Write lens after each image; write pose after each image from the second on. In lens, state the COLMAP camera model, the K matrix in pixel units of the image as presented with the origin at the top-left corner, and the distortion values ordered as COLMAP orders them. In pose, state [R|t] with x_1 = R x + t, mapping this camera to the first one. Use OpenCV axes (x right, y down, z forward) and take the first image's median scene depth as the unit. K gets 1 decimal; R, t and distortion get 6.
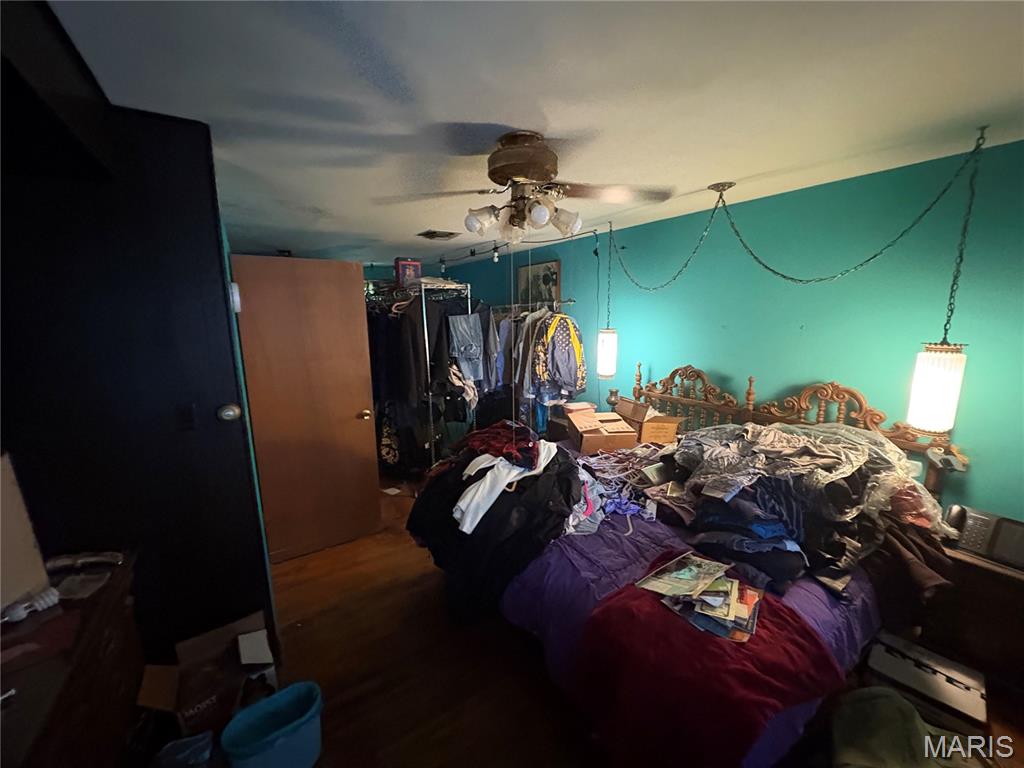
lens RADIAL K [[406.2, 0, 512.2], [0, 406.2, 384.6], [0, 0, 1]] dist [0.000248, 0.000056]
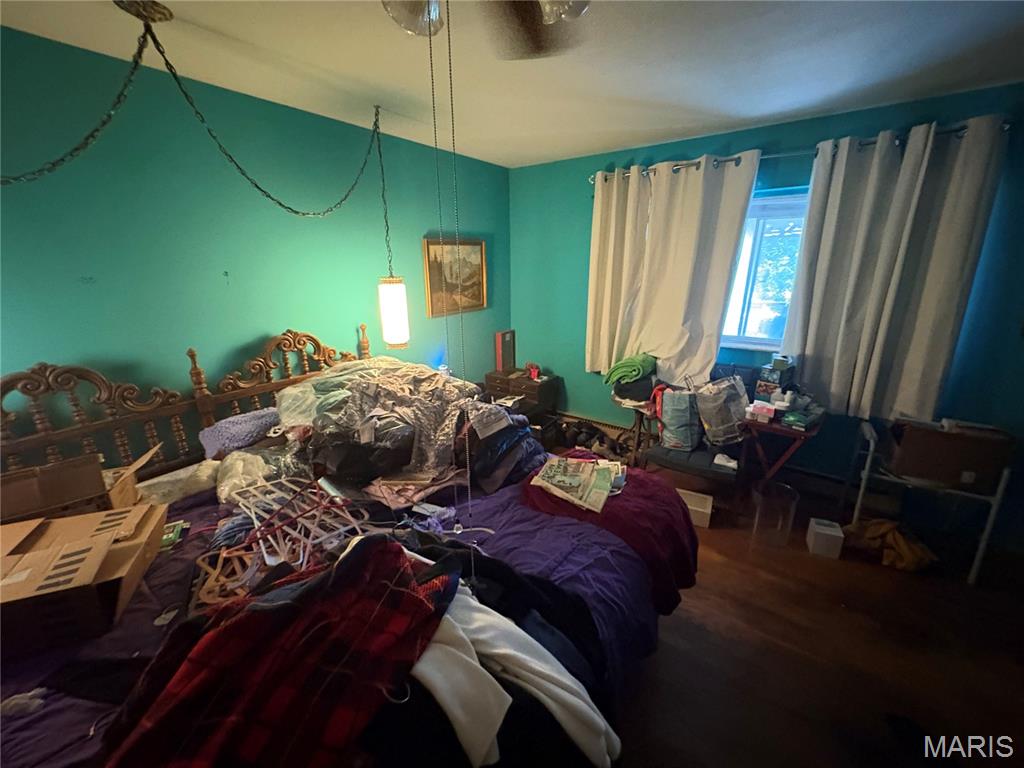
lens RADIAL K [[406.2, 0, 511.4], [0, 406.2, 379.8], [0, 0, 1]] dist [0.000248, 0.000056]
pose [[-0.382470, -0.228322, 0.895313, -0.282572], [0.184082, 0.930732, 0.315993, -0.106336], [-0.905445, 0.285669, -0.313947, 0.909866]]
